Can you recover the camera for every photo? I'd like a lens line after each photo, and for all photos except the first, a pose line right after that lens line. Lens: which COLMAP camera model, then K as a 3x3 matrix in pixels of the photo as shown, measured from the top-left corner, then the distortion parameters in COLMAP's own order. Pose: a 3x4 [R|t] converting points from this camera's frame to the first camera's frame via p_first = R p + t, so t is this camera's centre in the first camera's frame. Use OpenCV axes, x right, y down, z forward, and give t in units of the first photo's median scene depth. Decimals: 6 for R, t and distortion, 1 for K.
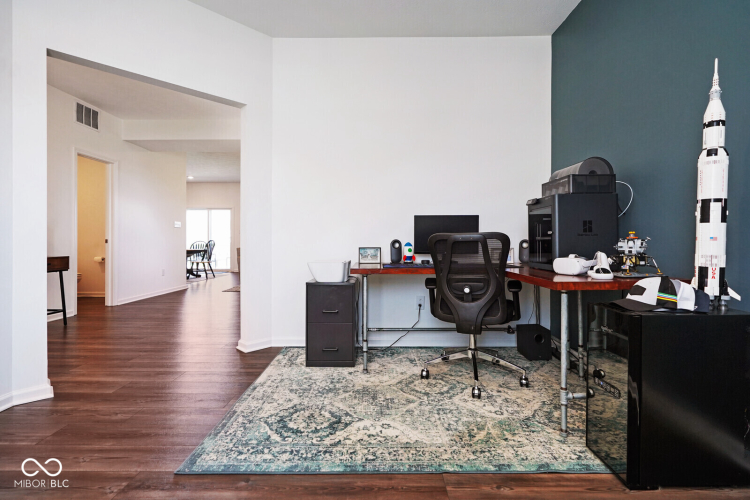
lens RADIAL K [[357.6, 0, 374.5], [0, 357.6, 247.4], [0, 0, 1]] dist [-0.001669, 0.000964]
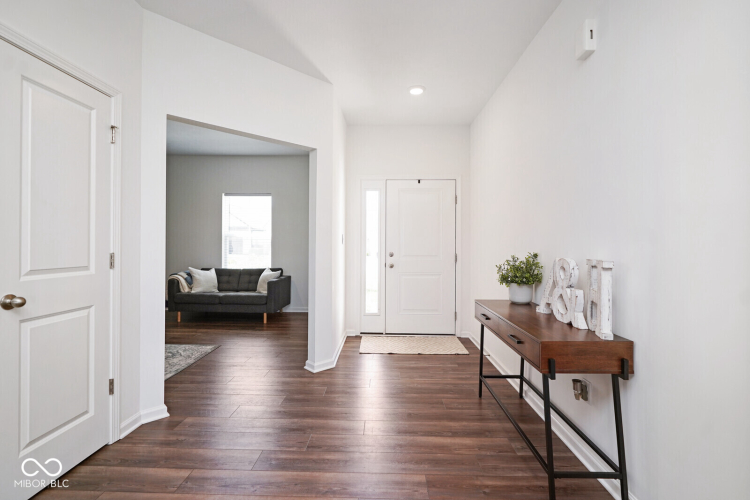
lens RADIAL K [[357.6, 0, 377.8], [0, 357.6, 242.4], [0, 0, 1]] dist [-0.001669, 0.000964]
pose [[-0.999944, -0.007586, 0.007363, -1.491250], [-0.007500, 0.999904, 0.011647, -0.207552], [-0.007451, 0.011592, -0.999905, 3.130564]]
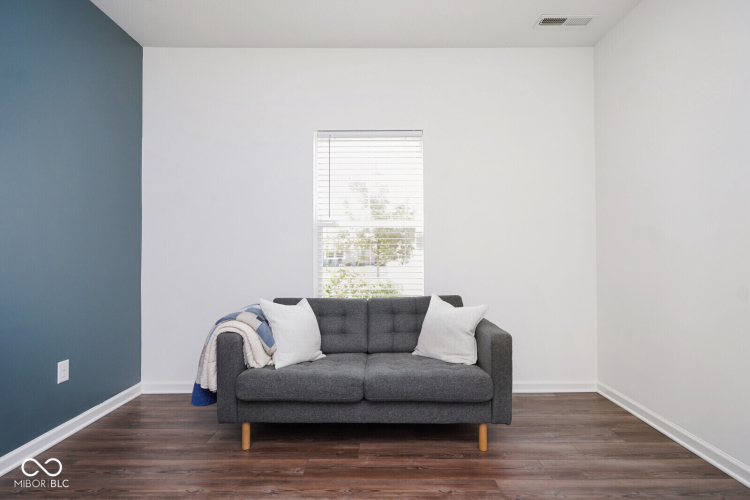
lens RADIAL K [[376.7, 0, 373.4], [0, 376.7, 254.8], [0, 0, 1]] dist [-0.003313, 0.000296]
pose [[-0.999862, 0.002473, -0.016426, -0.188426], [0.002442, 0.999995, 0.001903, -0.096369], [0.016430, 0.001863, -0.999863, 1.326936]]
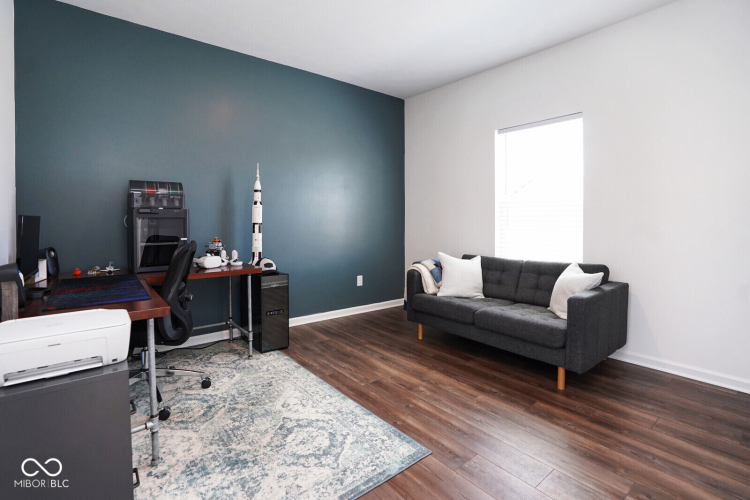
lens RADIAL K [[357.6, 0, 391.0], [0, 357.6, 228.3], [0, 0, 1]] dist [-0.001669, 0.000964]
pose [[-0.675534, -0.019455, 0.737072, -1.079856], [0.001704, 0.999608, 0.027947, -0.130770], [-0.737327, 0.020135, -0.675236, 1.530158]]
